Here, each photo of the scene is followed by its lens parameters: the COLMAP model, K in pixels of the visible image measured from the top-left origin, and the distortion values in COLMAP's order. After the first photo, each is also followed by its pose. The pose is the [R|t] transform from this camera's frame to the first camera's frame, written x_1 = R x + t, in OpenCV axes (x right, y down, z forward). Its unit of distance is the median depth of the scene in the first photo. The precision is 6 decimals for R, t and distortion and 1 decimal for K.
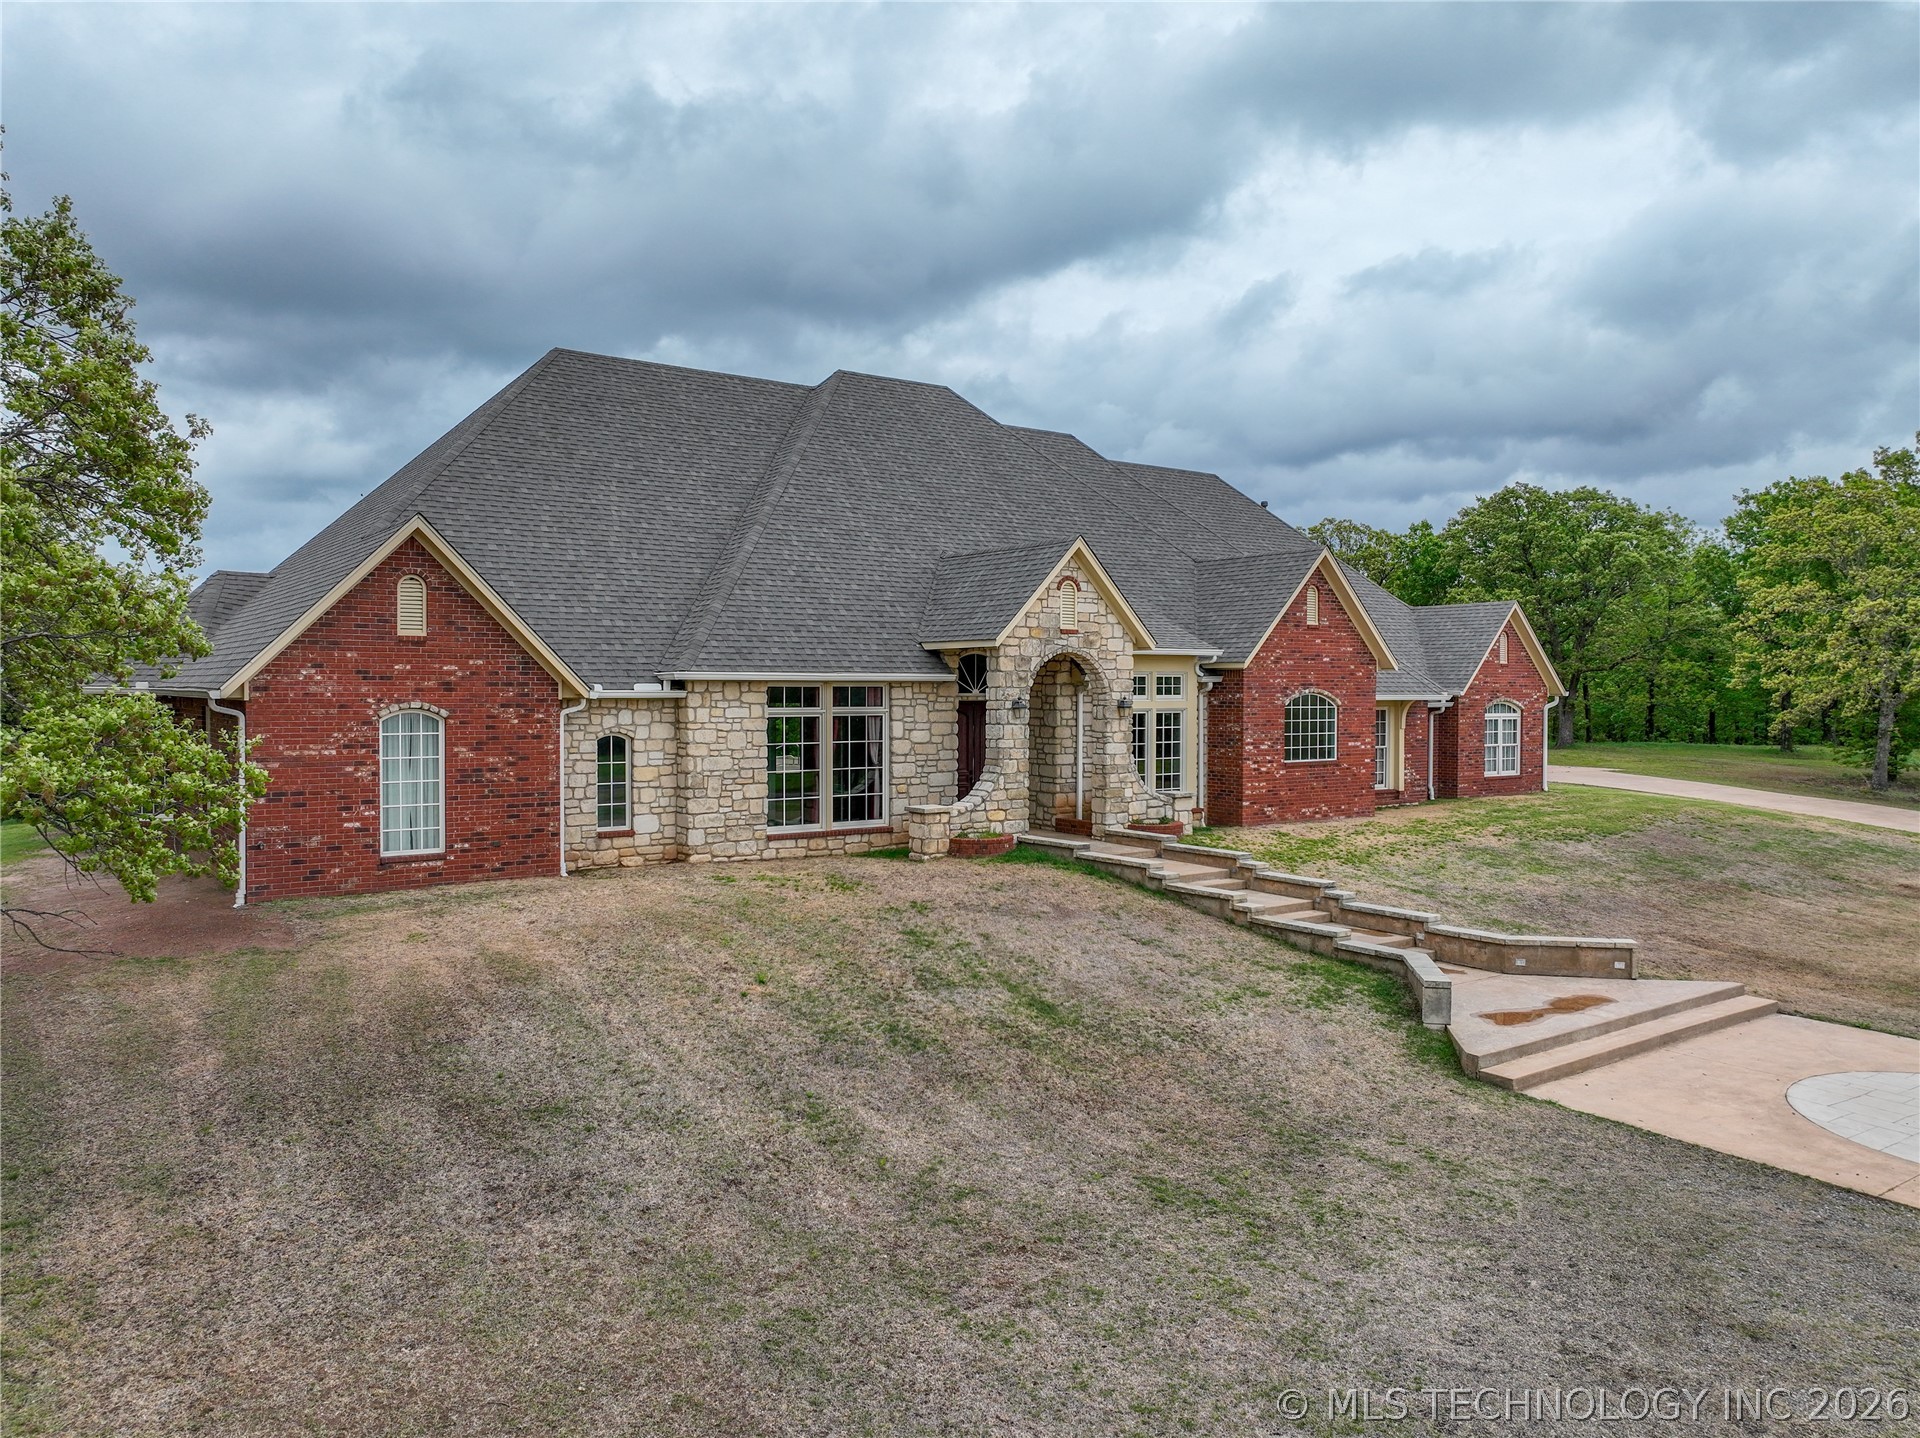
lens RADIAL K [[1349.7, 0, 967.5], [0, 1349.7, 713.7], [0, 0, 1]] dist [0.007405, 0.002718]
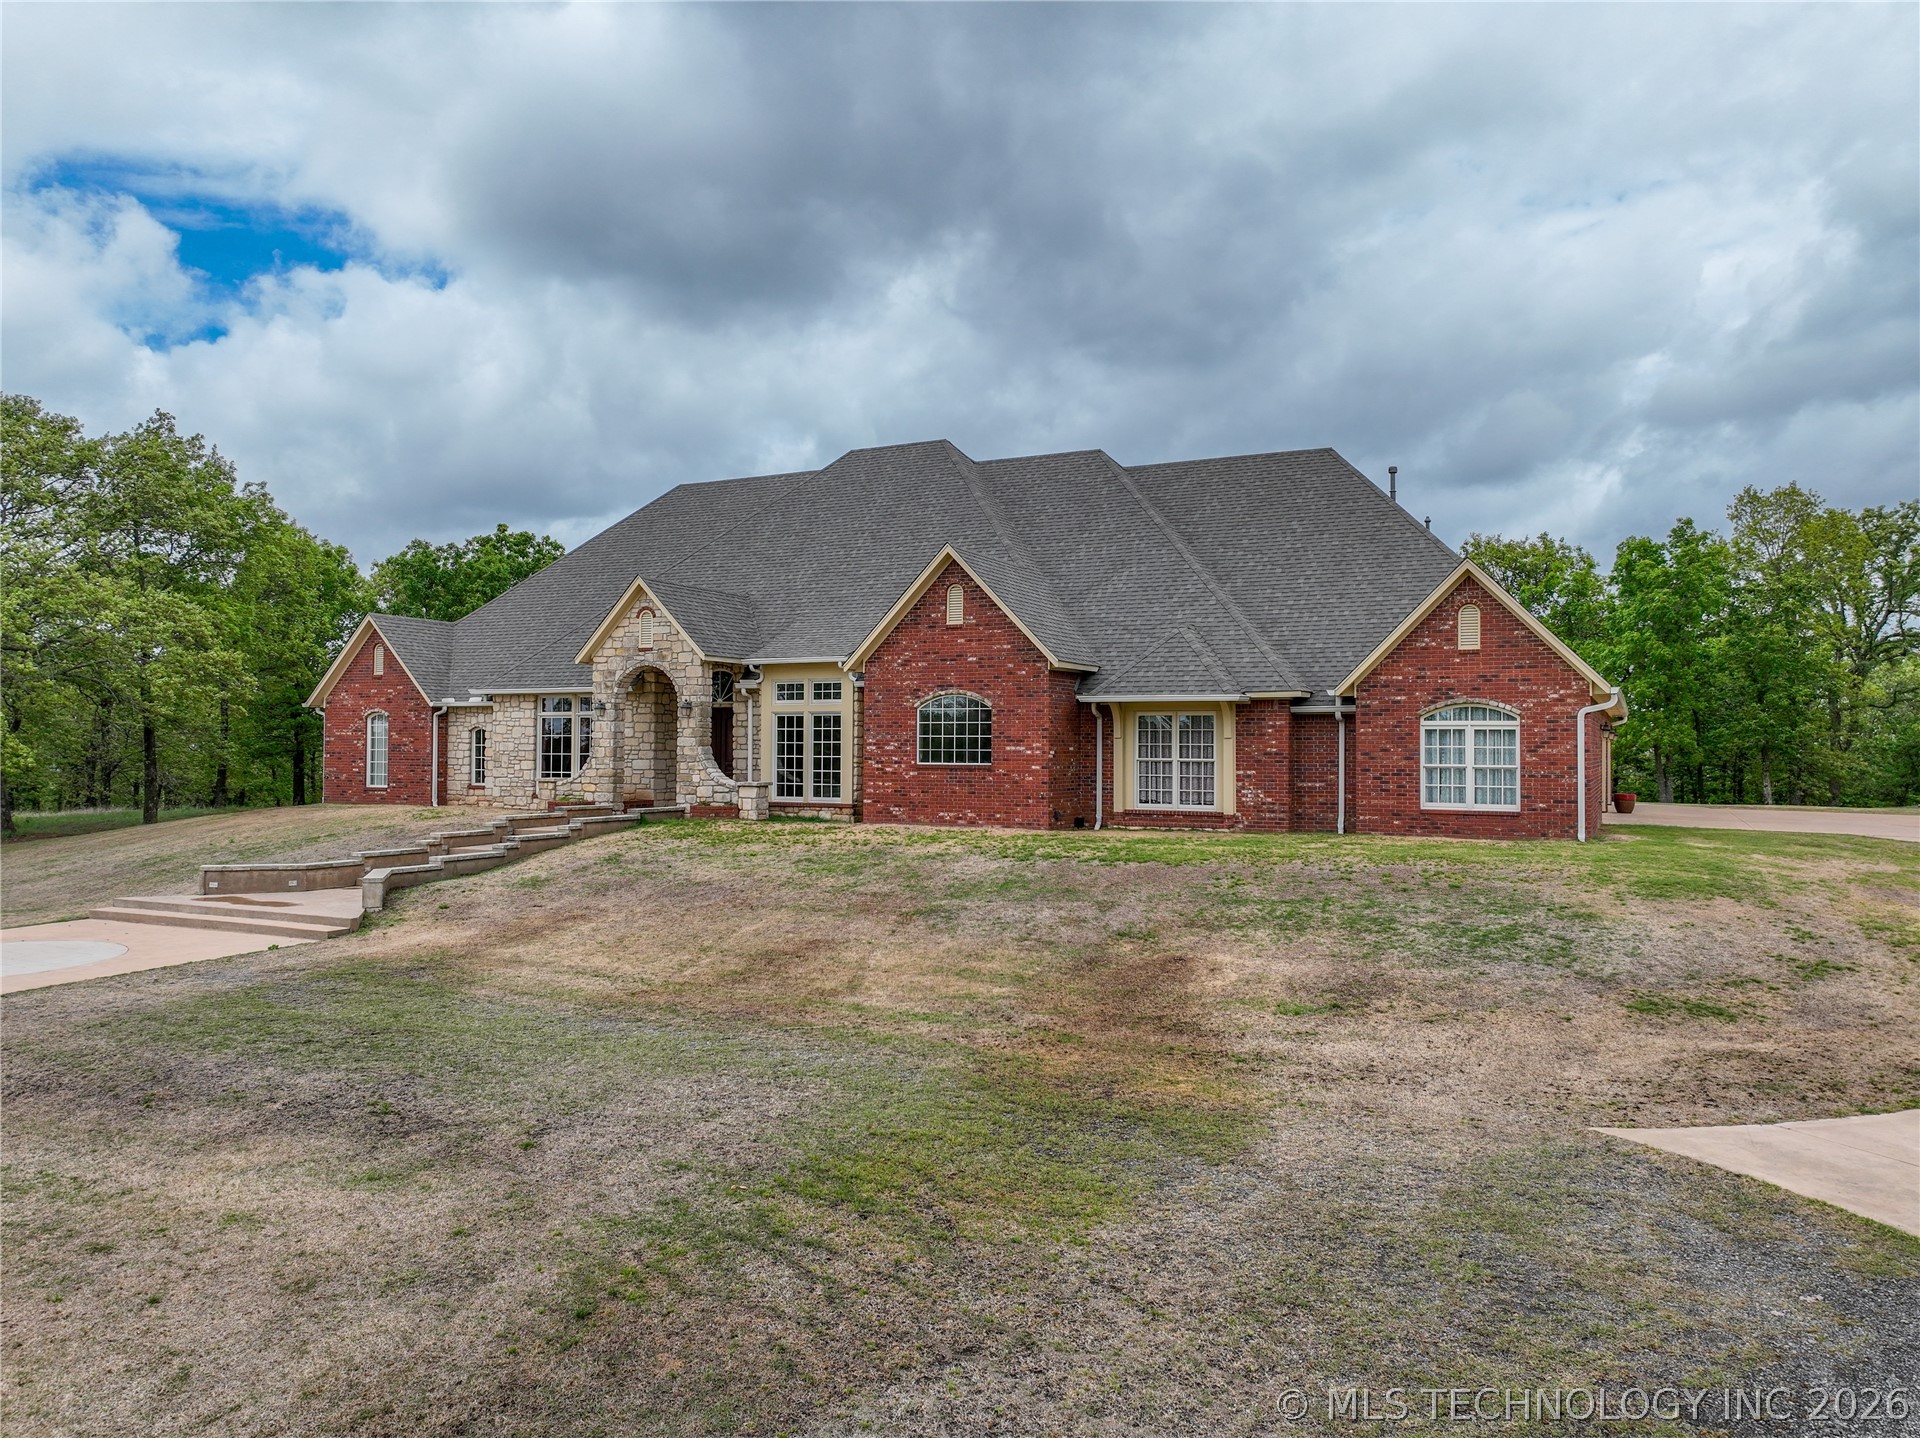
lens RADIAL K [[1349.7, 0, 967.5], [0, 1349.7, 713.7], [0, 0, 1]] dist [0.007405, 0.002718]
pose [[0.460610, -0.022345, -0.887321, 1.402003], [-0.020689, 0.999141, -0.035901, 0.041670], [0.887361, 0.034894, 0.459752, 0.703182]]
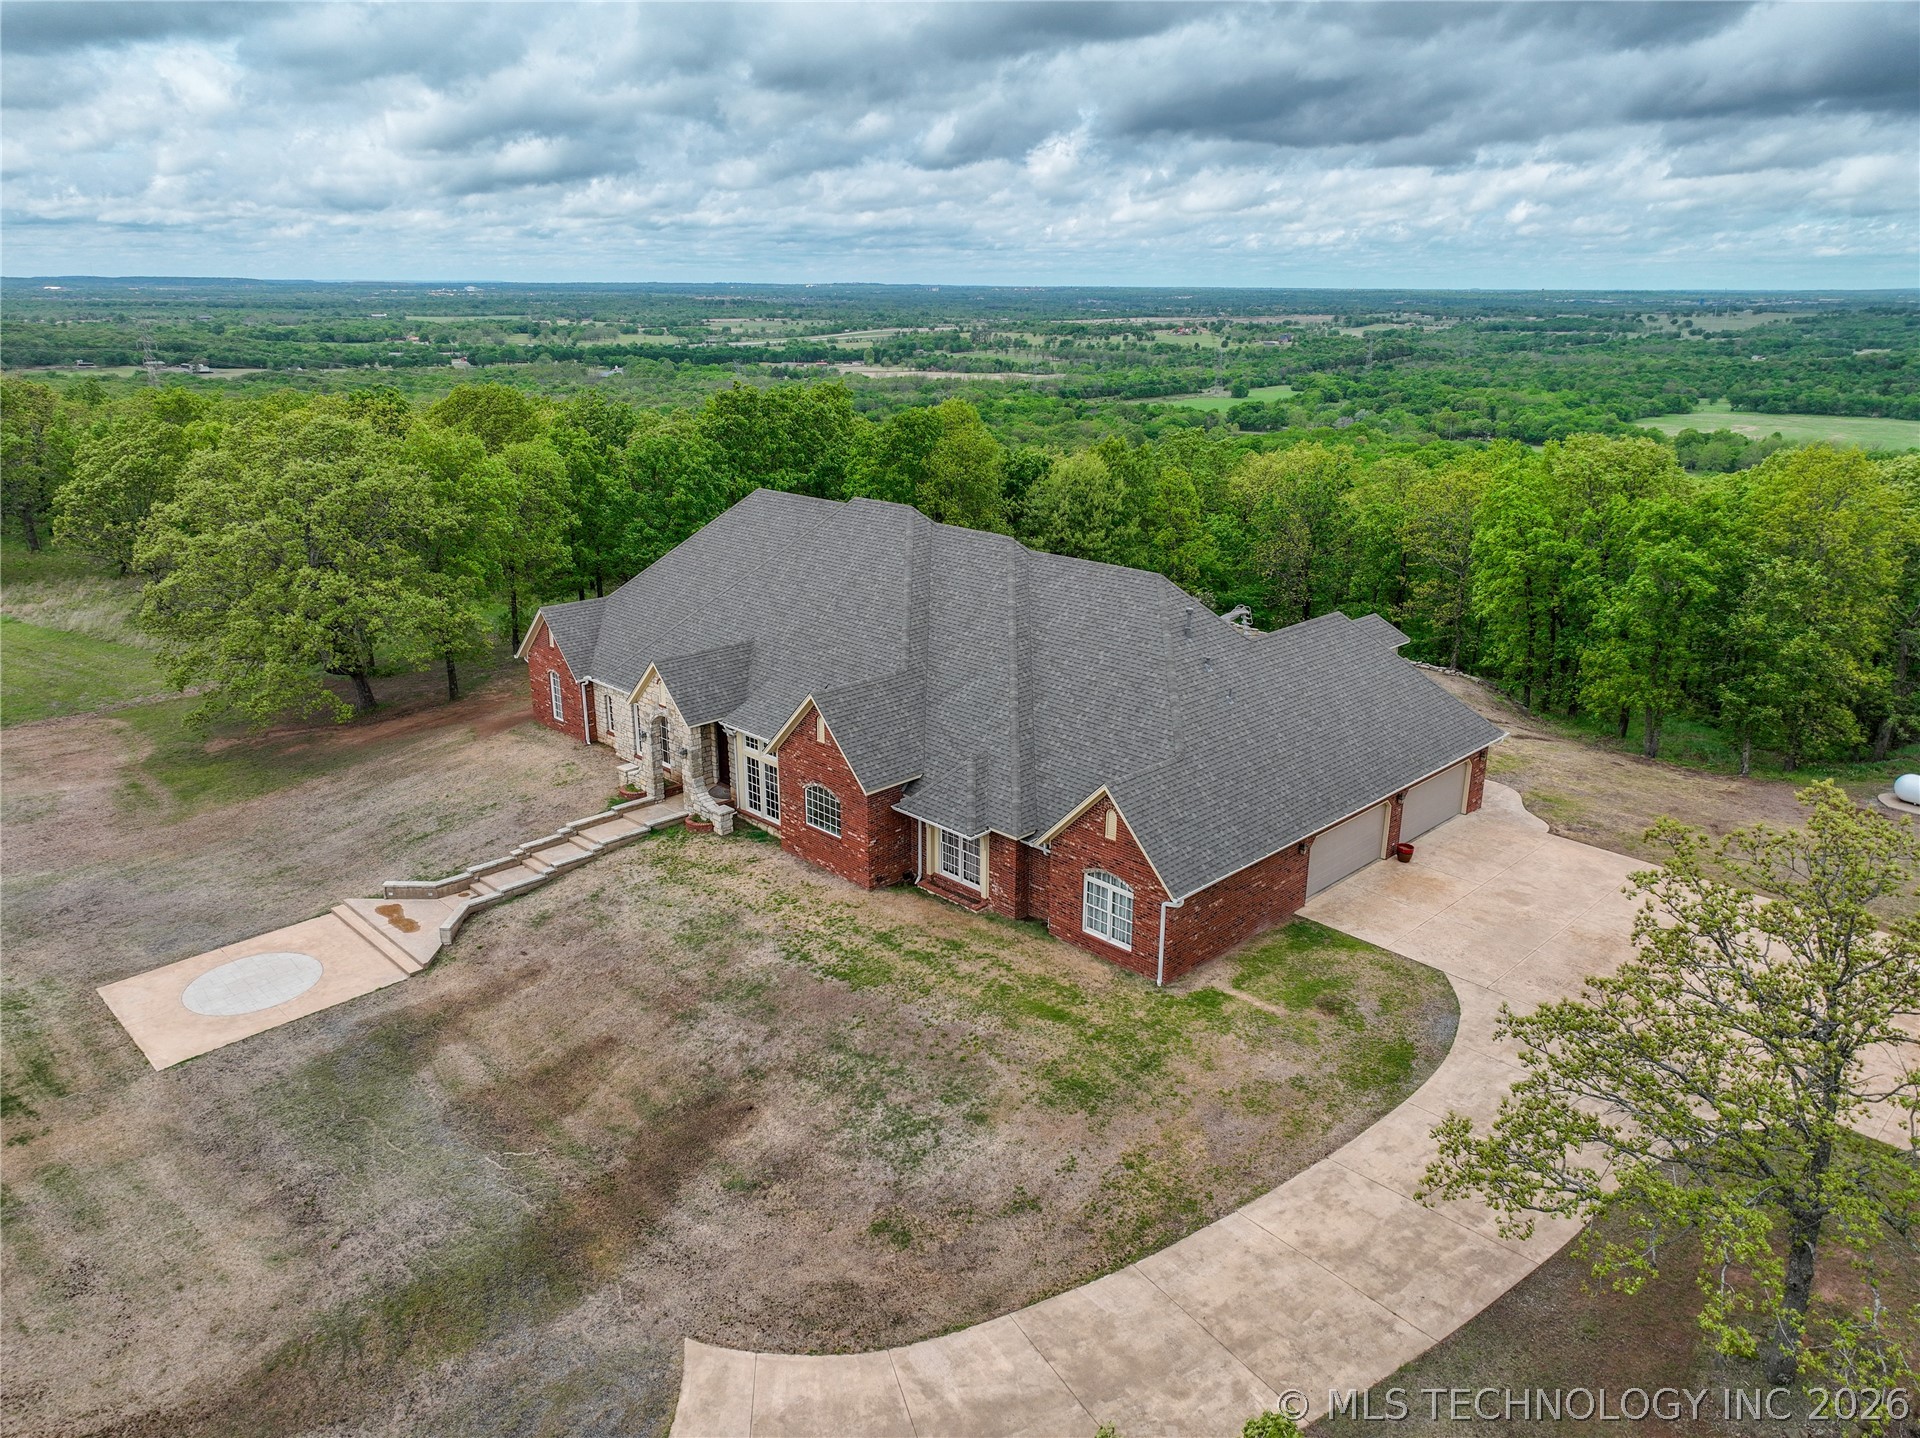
lens RADIAL K [[1347.0, 0, 967.4], [0, 1347.0, 720.1], [0, 0, 1]] dist [-0.002173, 0.018442]
pose [[0.151623, 0.303957, -0.940543, 2.000289], [-0.022560, 0.952361, 0.304139, -0.651539], [0.988181, -0.024896, 0.151258, 1.172991]]
